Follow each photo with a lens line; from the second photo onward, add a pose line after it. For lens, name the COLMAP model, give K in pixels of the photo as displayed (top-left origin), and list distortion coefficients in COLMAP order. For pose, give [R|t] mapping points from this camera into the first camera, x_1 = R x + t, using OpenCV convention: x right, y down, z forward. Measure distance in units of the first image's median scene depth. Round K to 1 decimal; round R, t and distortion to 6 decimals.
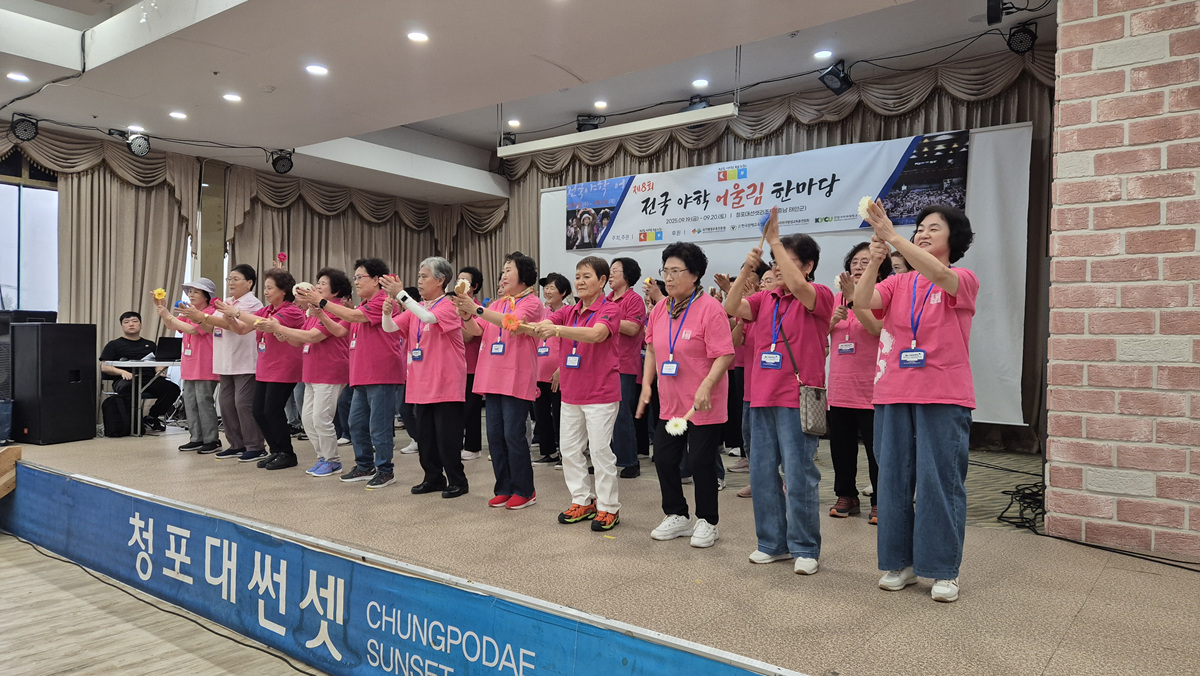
lens RADIAL K [[808.0, 0, 581.8], [0, 808.0, 350.3], [0, 0, 1]] dist [0.066594, -0.049920]
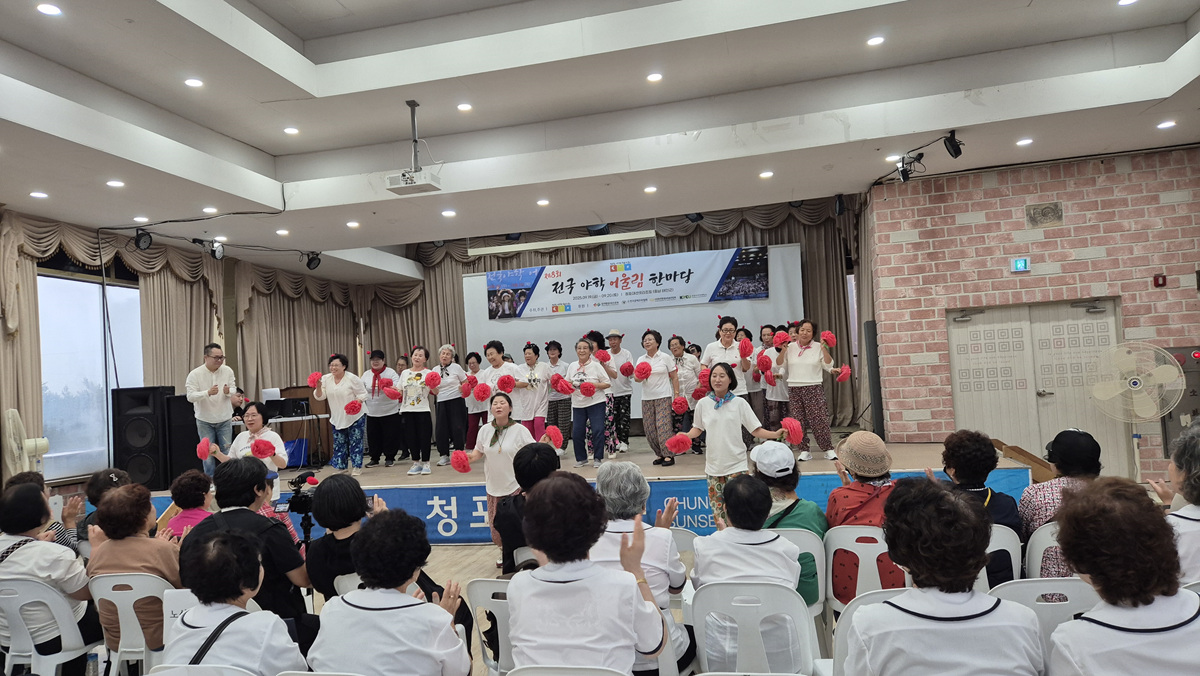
lens RADIAL K [[808.0, 0, 566.9], [0, 808.0, 360.9], [0, 0, 1]] dist [0.066594, -0.049920]
pose [[0.911936, -0.055085, 0.406618, -1.010527], [0.076853, 0.996341, -0.037387, 0.012191], [-0.403071, 0.065344, 0.912833, -0.626105]]
